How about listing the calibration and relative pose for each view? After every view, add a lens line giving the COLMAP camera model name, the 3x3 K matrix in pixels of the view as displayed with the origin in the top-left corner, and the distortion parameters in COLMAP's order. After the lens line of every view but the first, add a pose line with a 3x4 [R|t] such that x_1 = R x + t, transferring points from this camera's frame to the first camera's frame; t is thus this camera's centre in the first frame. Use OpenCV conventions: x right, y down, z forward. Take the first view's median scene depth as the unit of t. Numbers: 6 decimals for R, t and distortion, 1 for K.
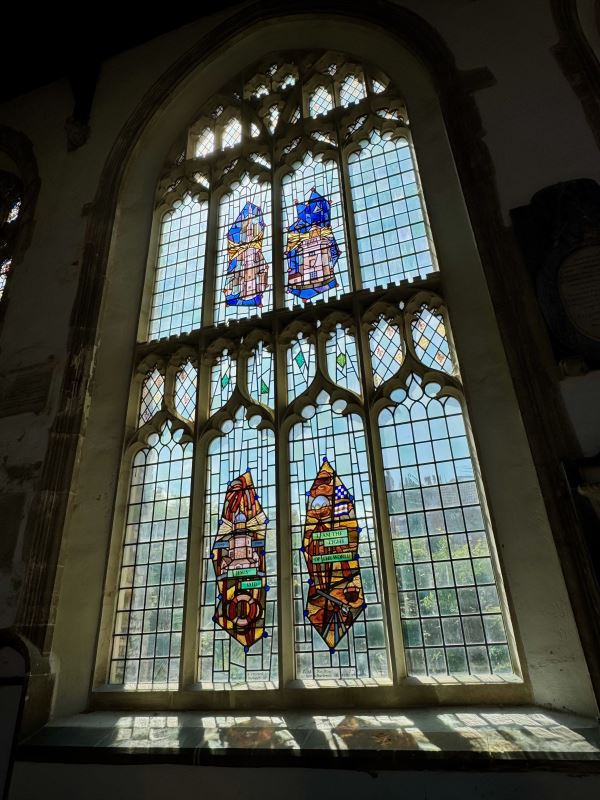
lens RADIAL K [[571.3, 0, 264.0], [0, 571.3, 380.5], [0, 0, 1]] dist [0.013246, 0.005733]
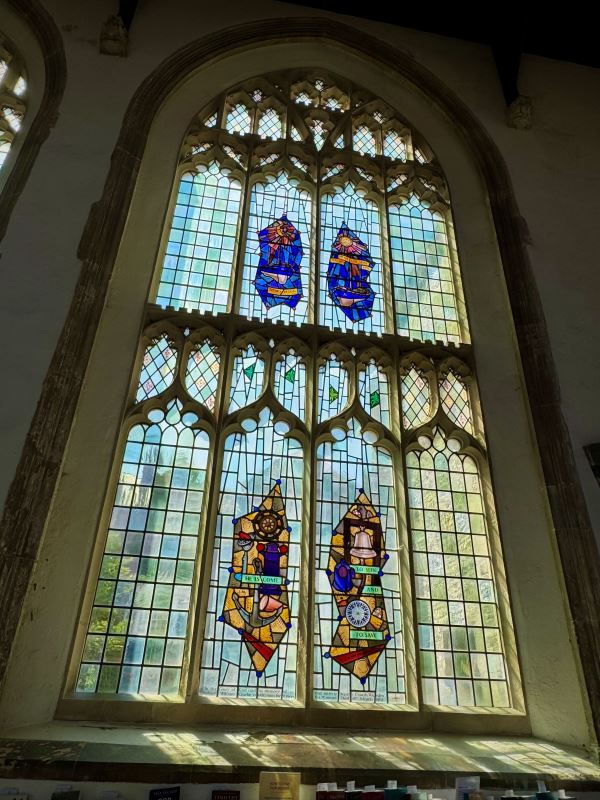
lens RADIAL K [[562.8, 0, 299.2], [0, 562.8, 405.0], [0, 0, 1]] dist [0.033500, 0.000097]
pose [[0.858338, 0.283823, 0.427435, -0.381019], [-0.286121, 0.956286, -0.060423, 0.077068], [-0.425900, -0.070435, 0.902025, 0.123213]]
